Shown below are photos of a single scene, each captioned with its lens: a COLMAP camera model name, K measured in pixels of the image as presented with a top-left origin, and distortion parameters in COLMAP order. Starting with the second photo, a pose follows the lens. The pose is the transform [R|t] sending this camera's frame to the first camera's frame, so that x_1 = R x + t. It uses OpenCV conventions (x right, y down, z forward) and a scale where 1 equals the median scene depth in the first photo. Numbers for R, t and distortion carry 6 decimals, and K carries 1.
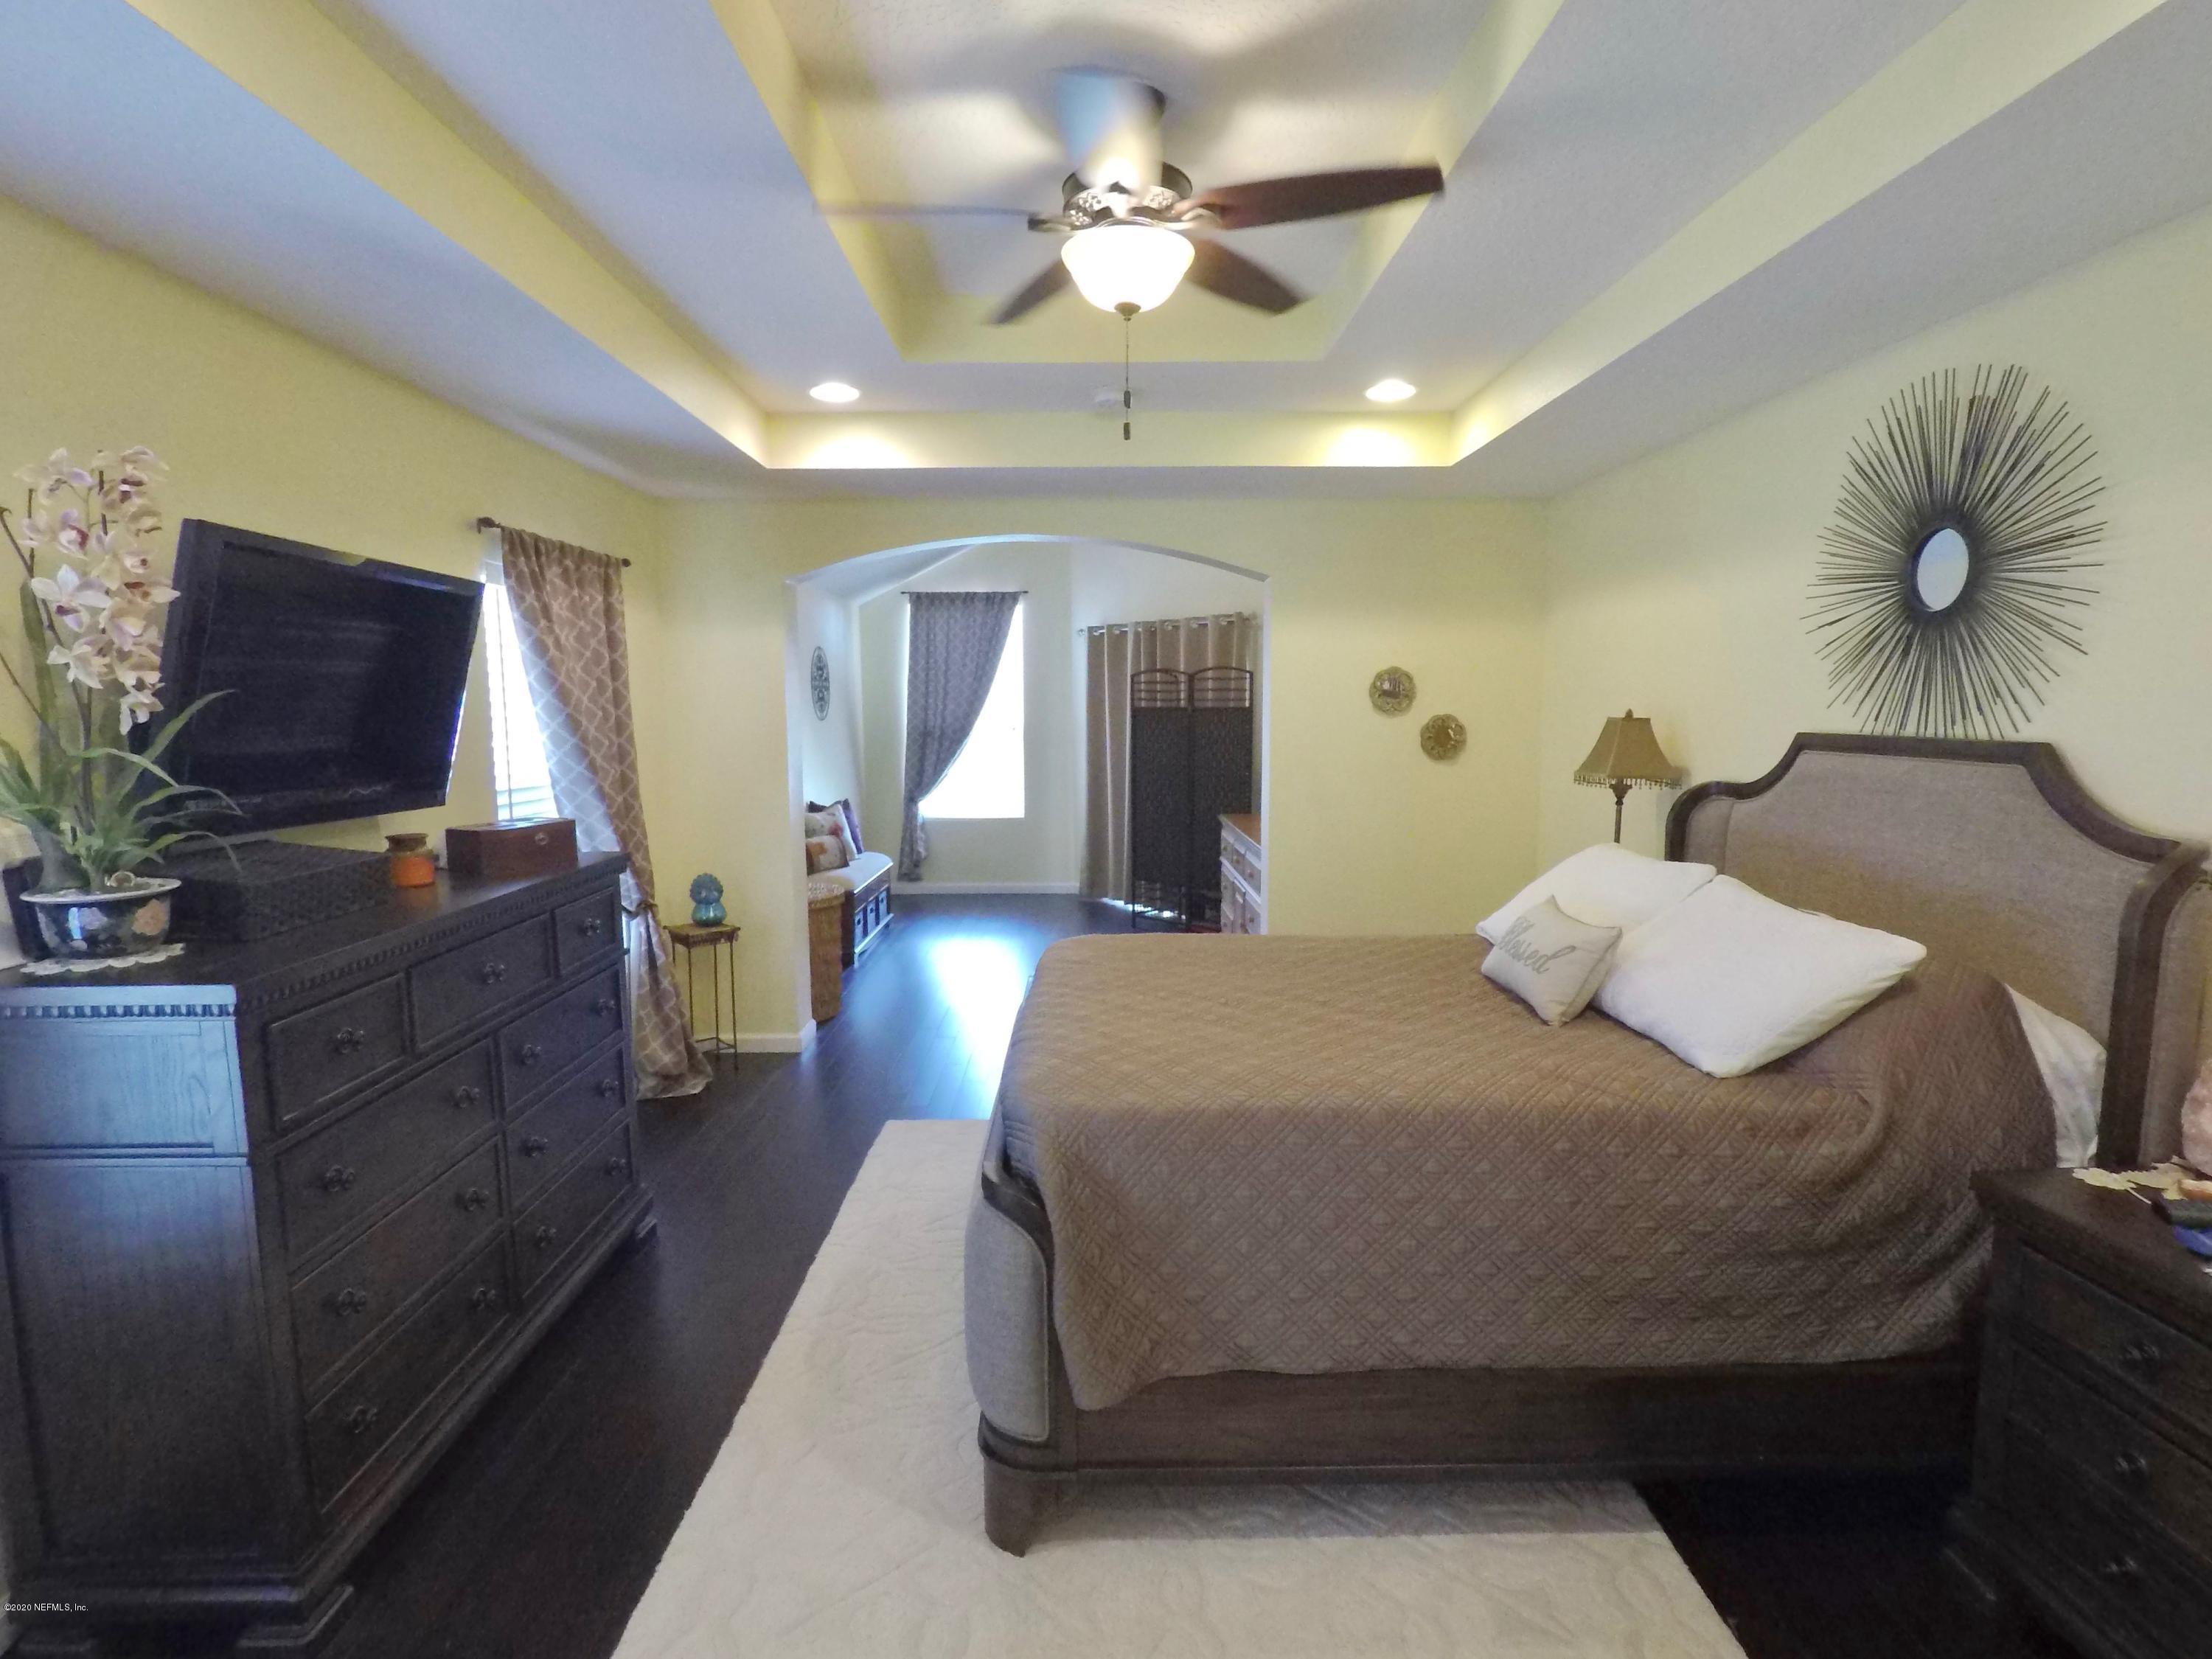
lens RADIAL K [[1138.0, 0, 1106.5], [0, 1138.0, 827.7], [0, 0, 1]] dist [-0.012323, 0.002403]
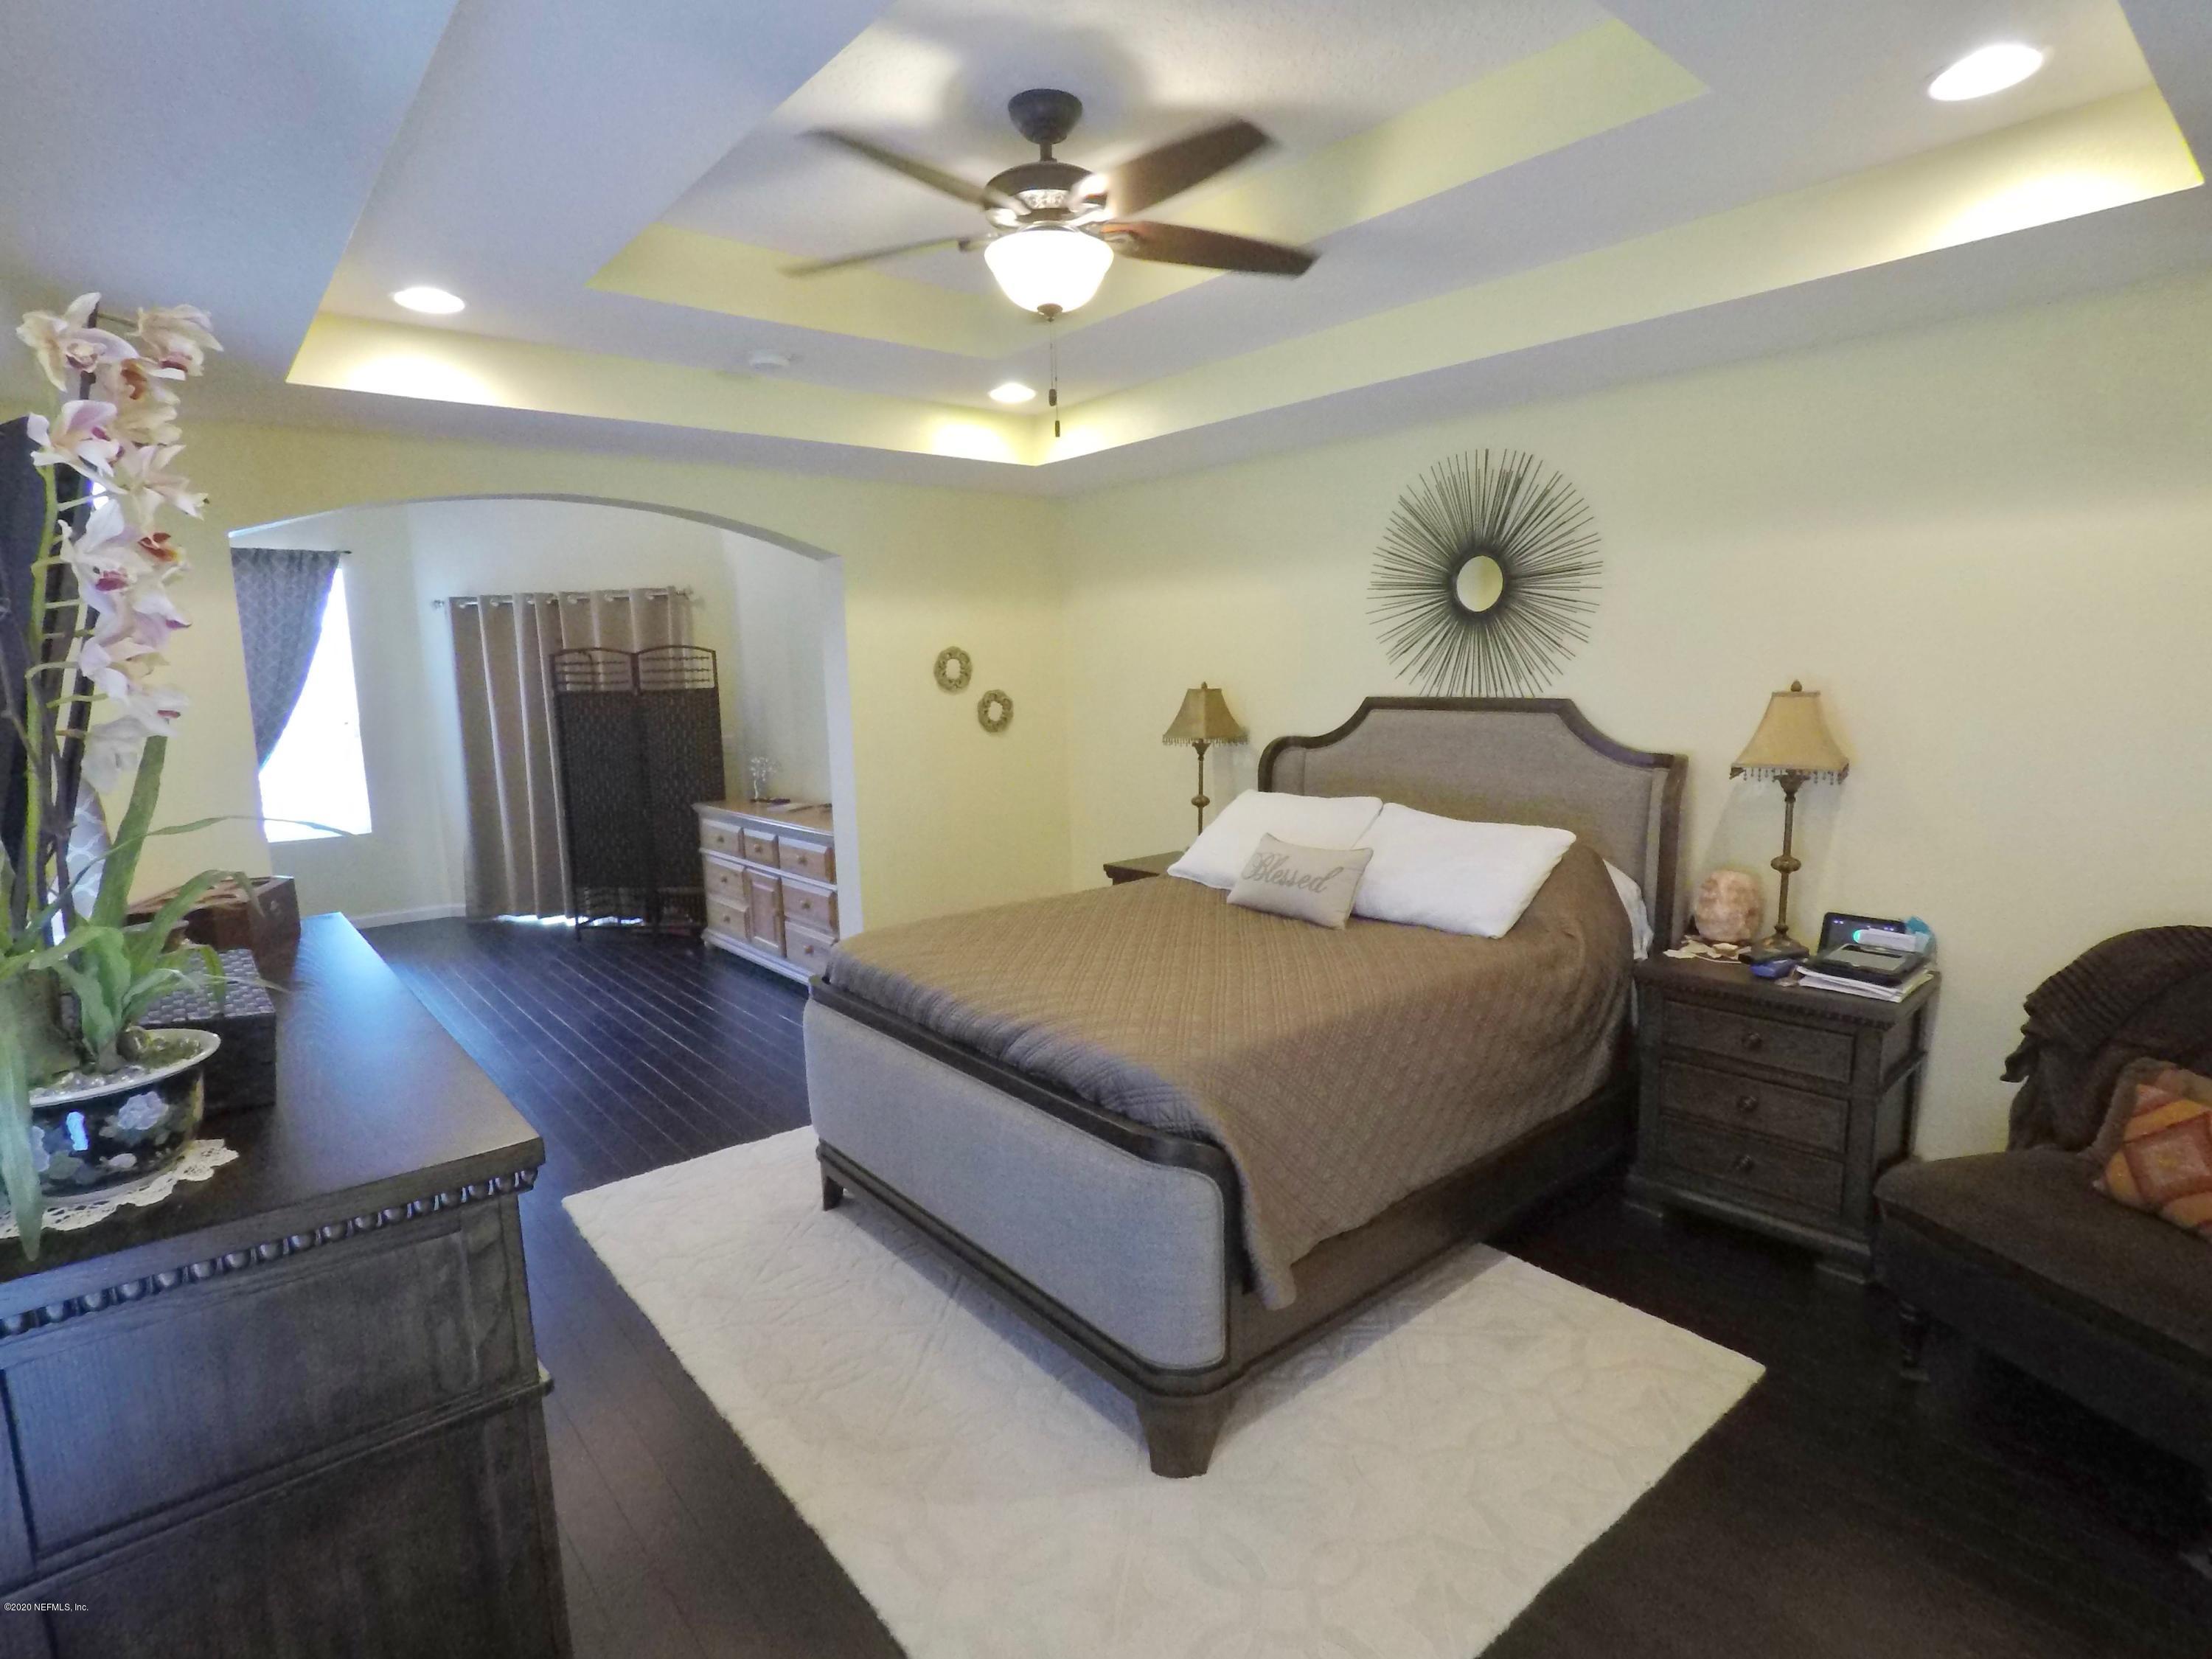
lens RADIAL K [[1138.0, 0, 1108.0], [0, 1138.0, 829.8], [0, 0, 1]] dist [-0.012323, 0.002403]
pose [[0.768706, -0.106526, 0.630668, -0.592382], [0.089942, 0.994239, 0.058309, -0.037242], [-0.633246, 0.011902, 0.773859, 0.154568]]
